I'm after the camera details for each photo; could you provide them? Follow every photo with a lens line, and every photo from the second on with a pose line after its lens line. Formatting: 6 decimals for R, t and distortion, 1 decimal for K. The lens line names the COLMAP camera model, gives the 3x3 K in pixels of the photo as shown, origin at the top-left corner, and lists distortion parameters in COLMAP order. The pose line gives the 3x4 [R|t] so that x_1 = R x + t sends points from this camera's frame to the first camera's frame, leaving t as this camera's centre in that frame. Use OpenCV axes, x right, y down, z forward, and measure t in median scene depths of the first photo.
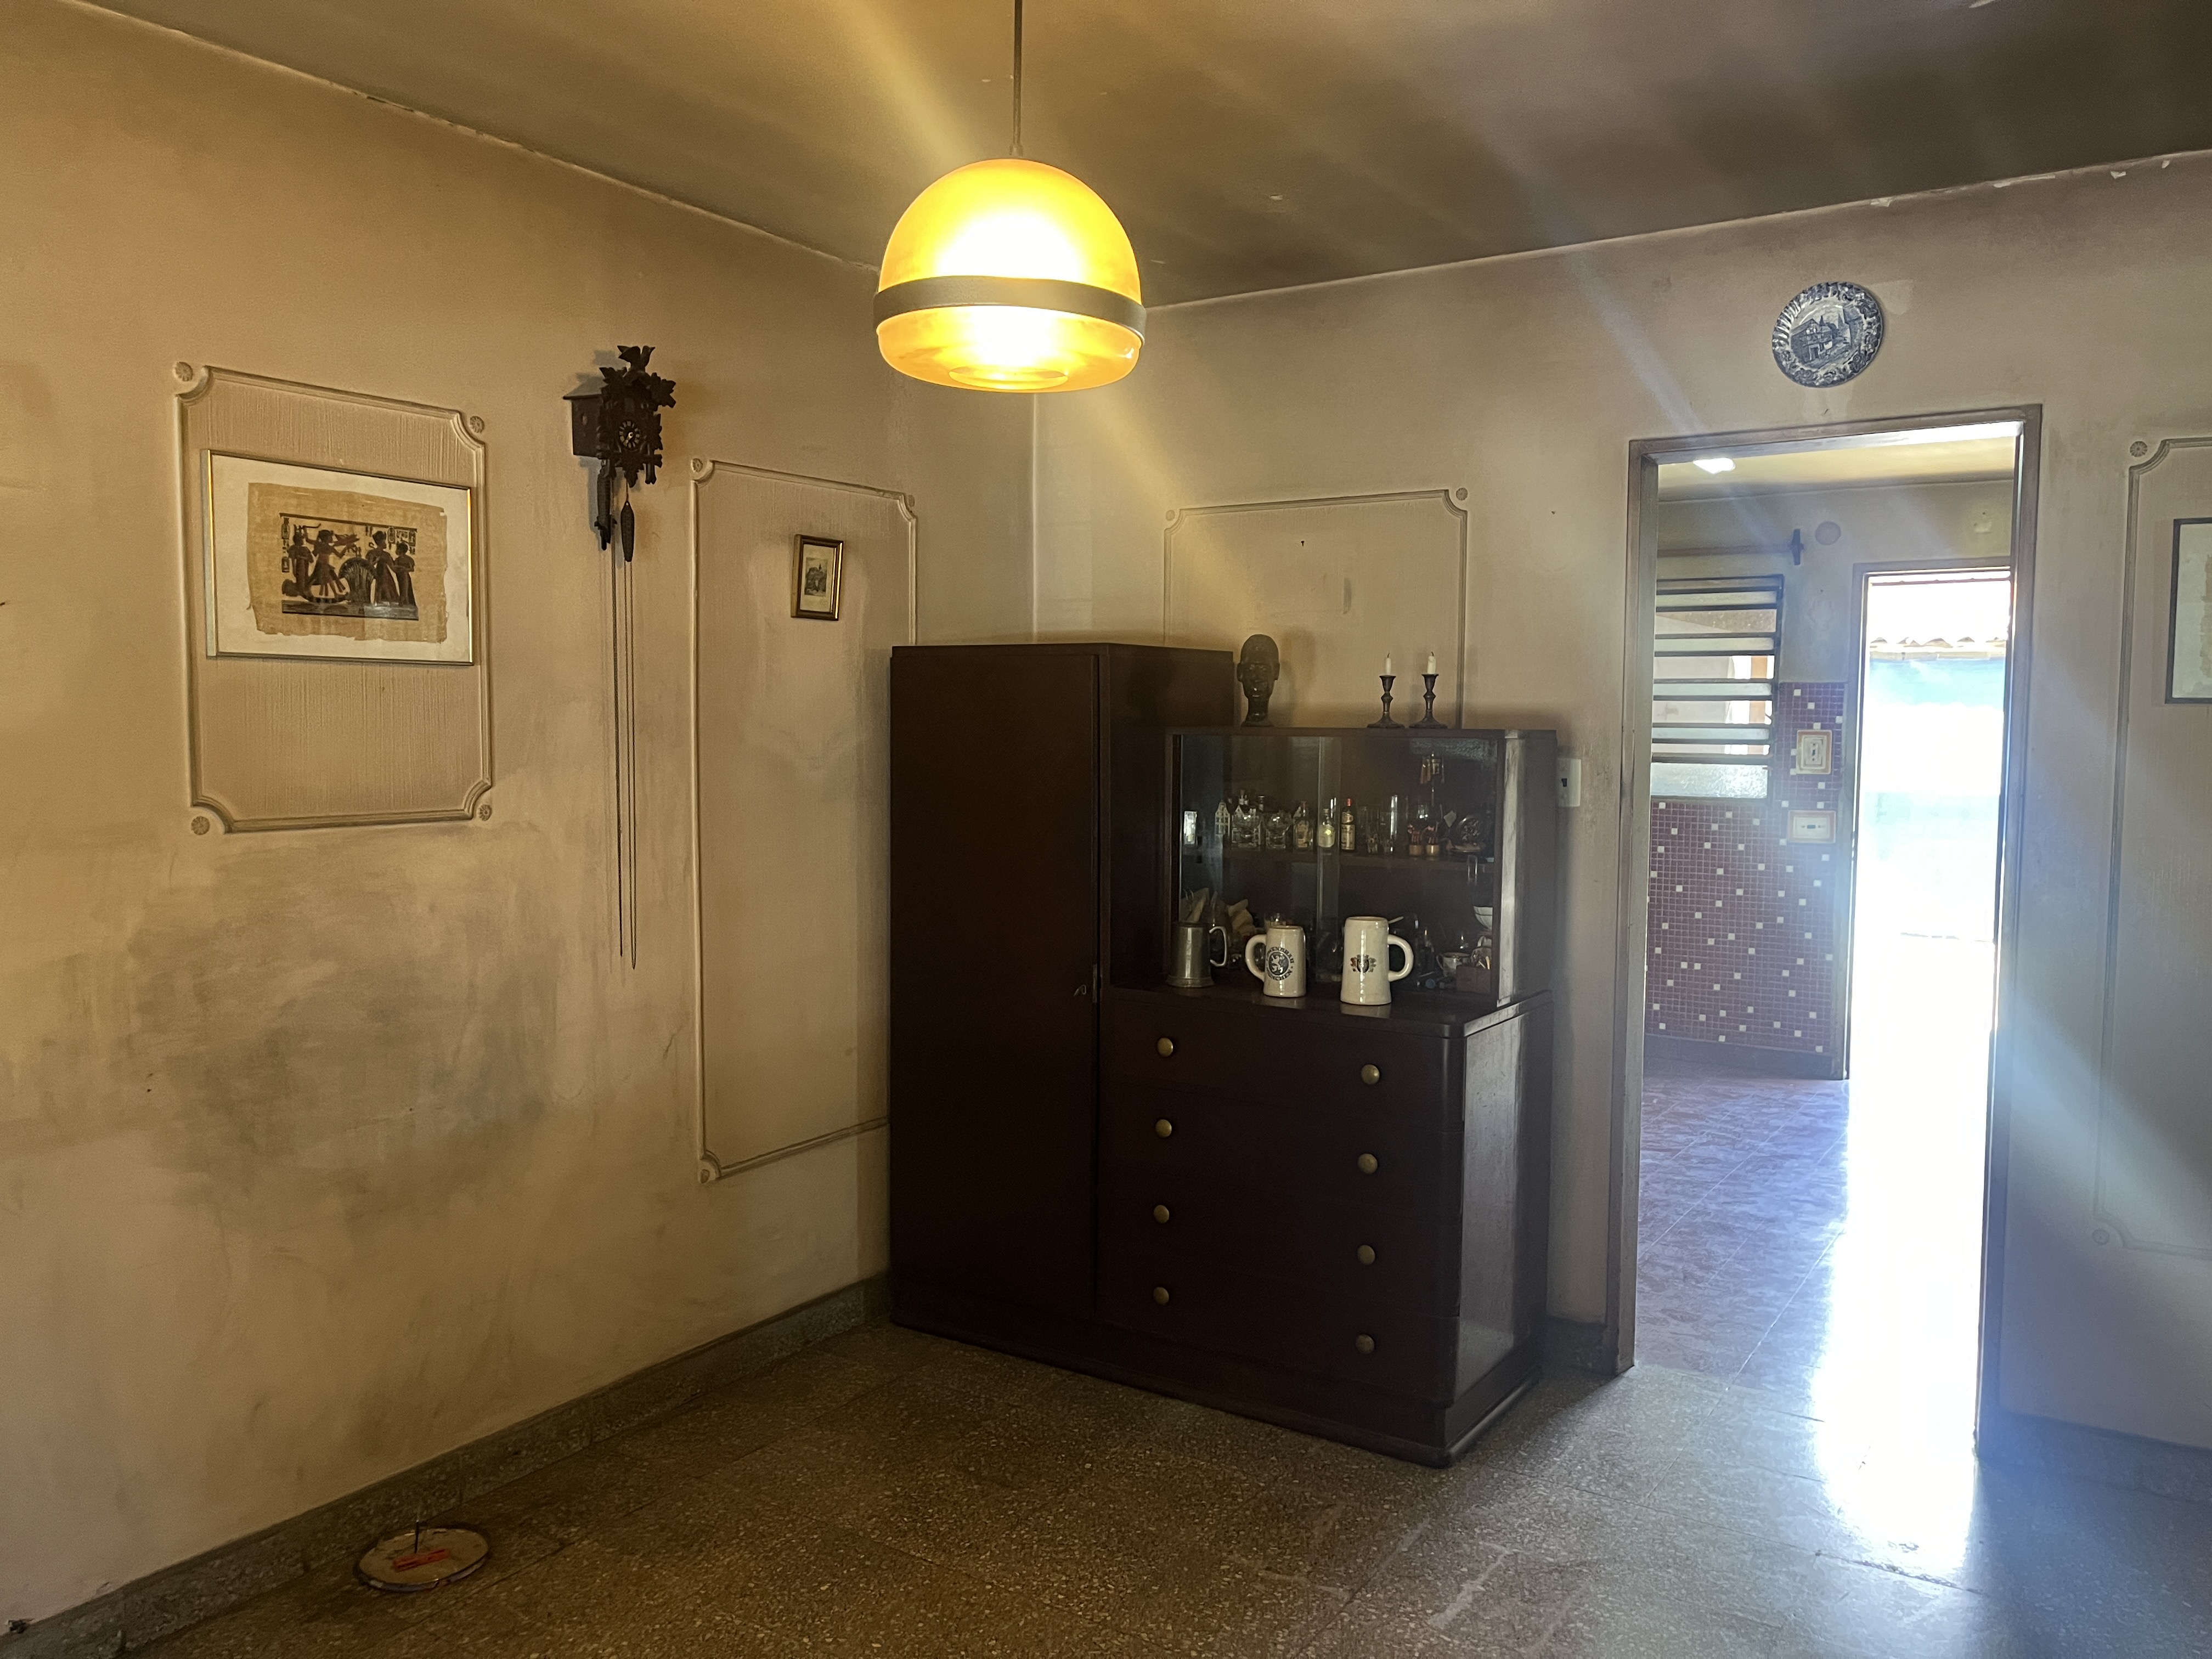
lens RADIAL K [[1658.7, 0, 1099.8], [0, 1658.7, 824.3], [0, 0, 1]] dist [0.050342, -0.015631]
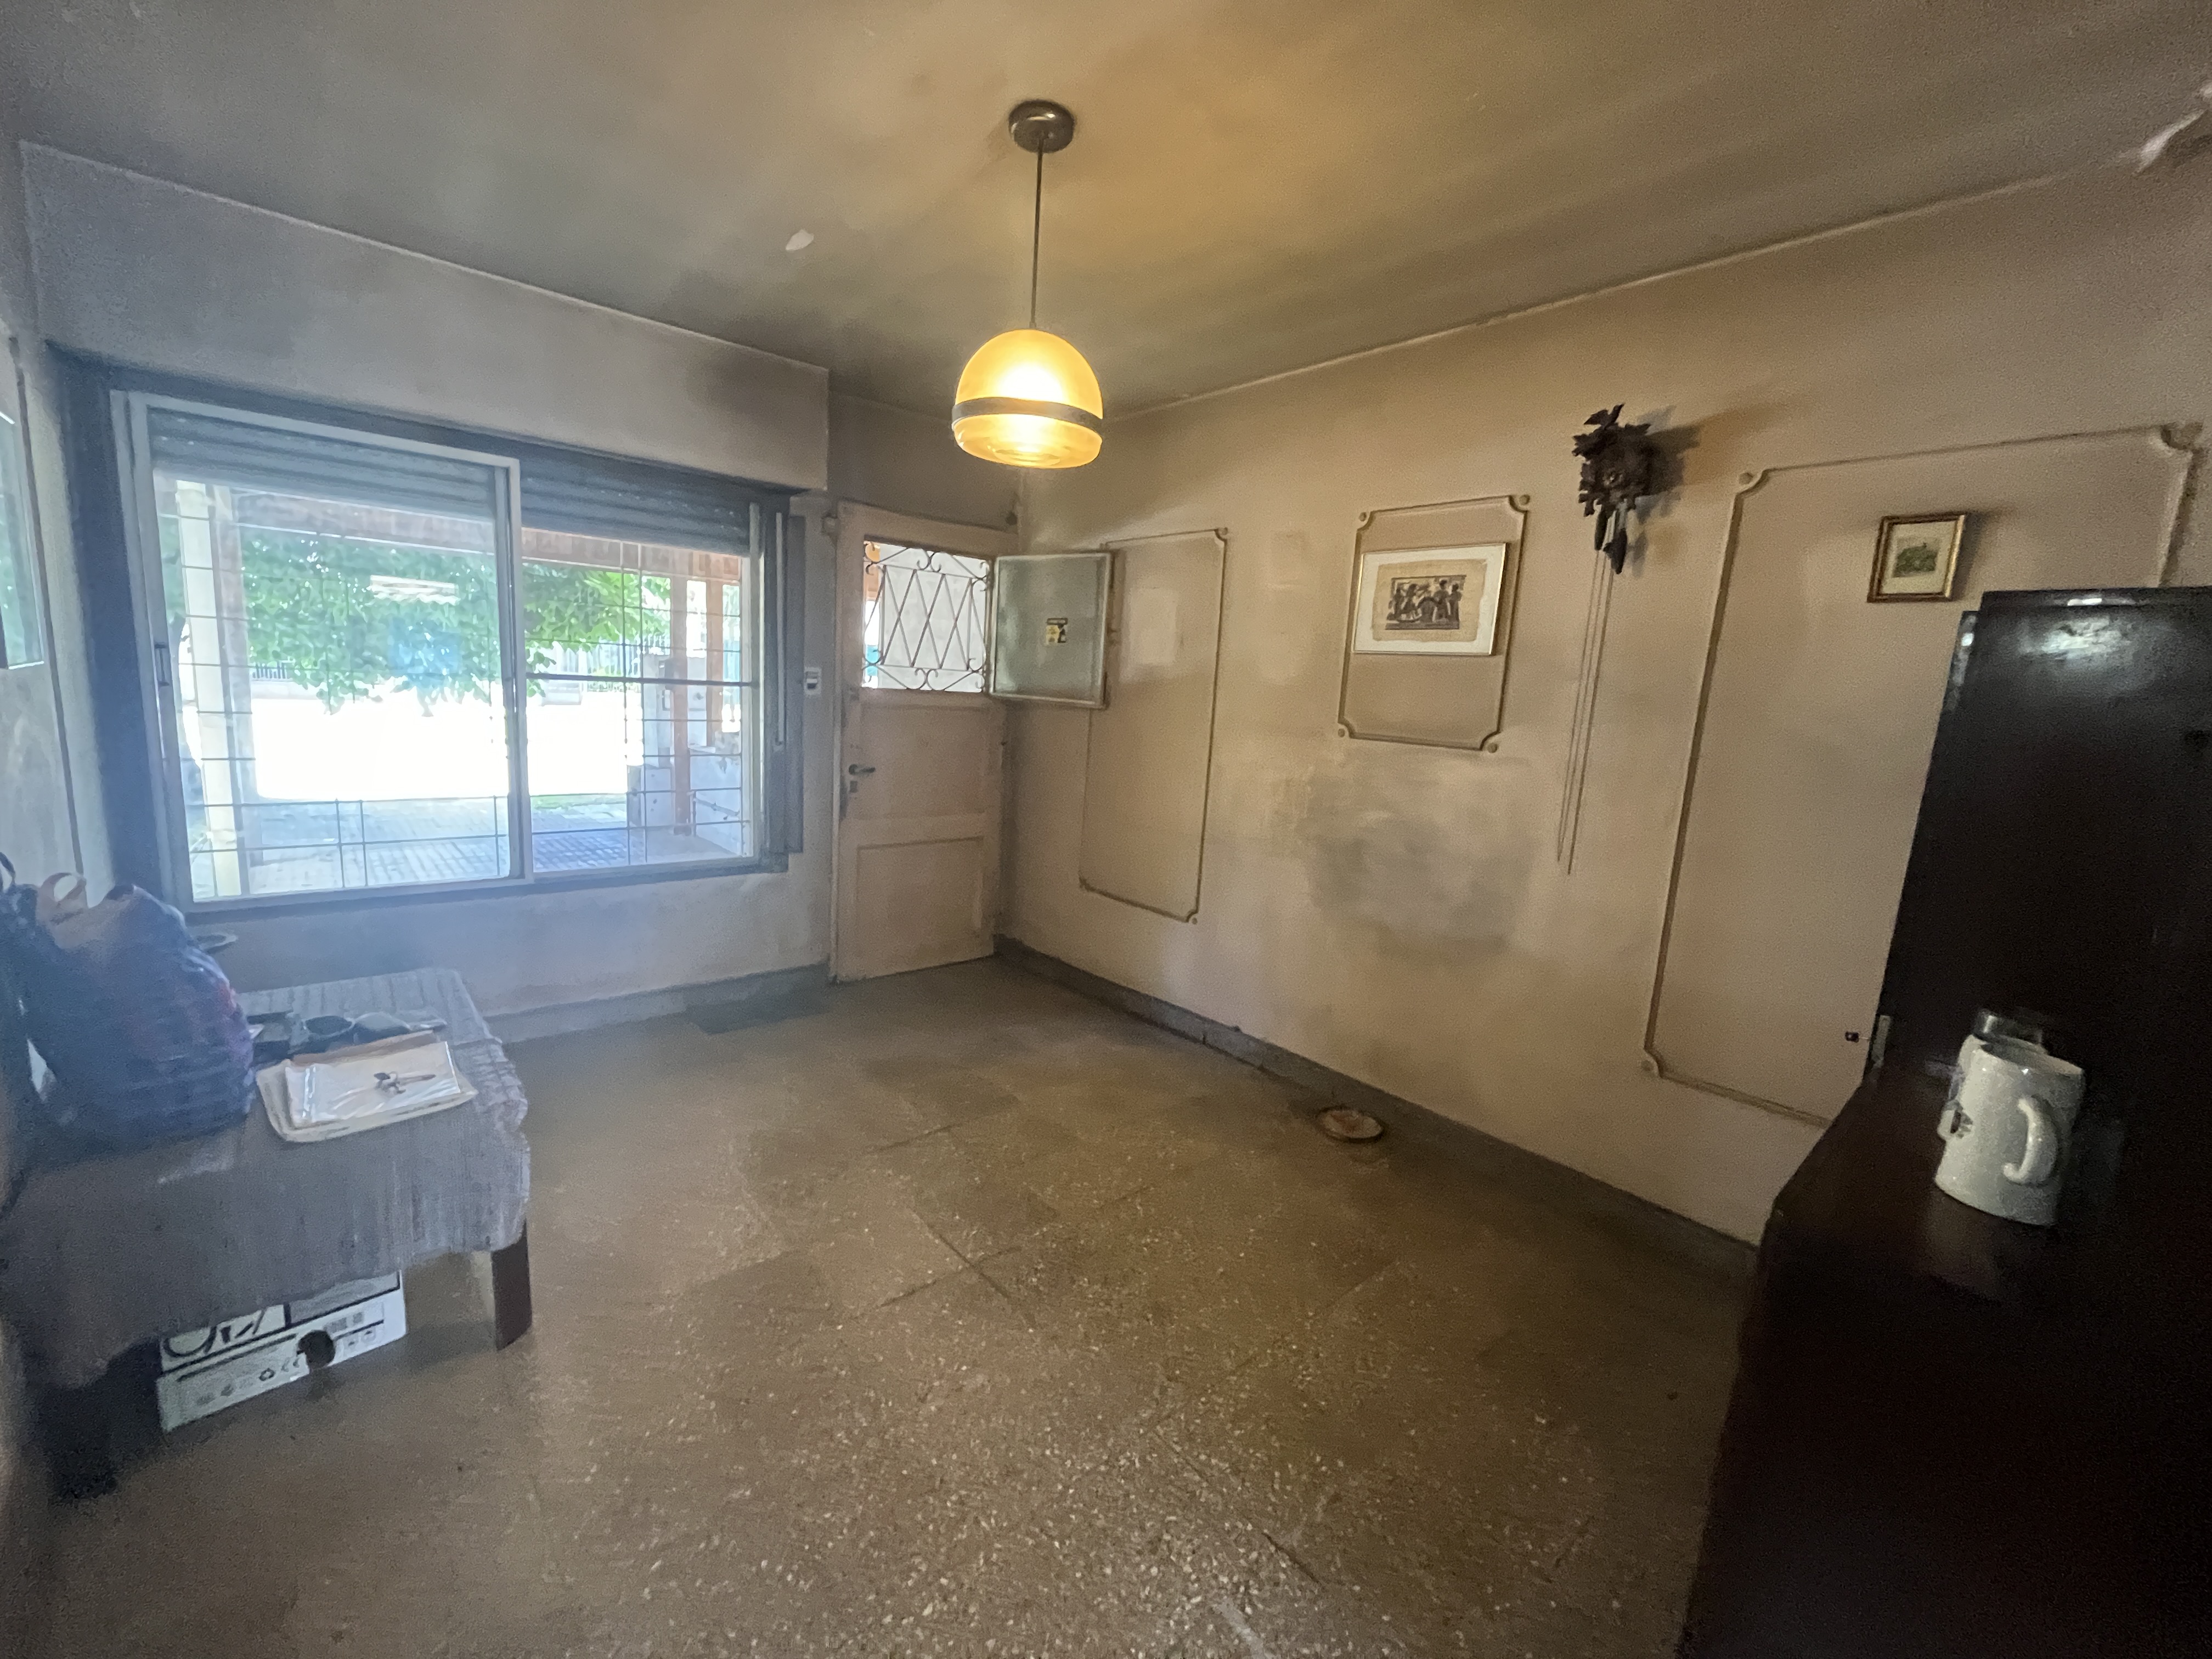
lens RADIAL K [[902.8, 0, 1090.6], [0, 902.8, 821.4], [0, 0, 1]] dist [0.000928, 0.000409]
pose [[-0.255503, 0.126764, -0.958462, 0.651357], [-0.124234, 0.978843, 0.162577, -0.035474], [0.958793, 0.160613, -0.234349, 0.962975]]
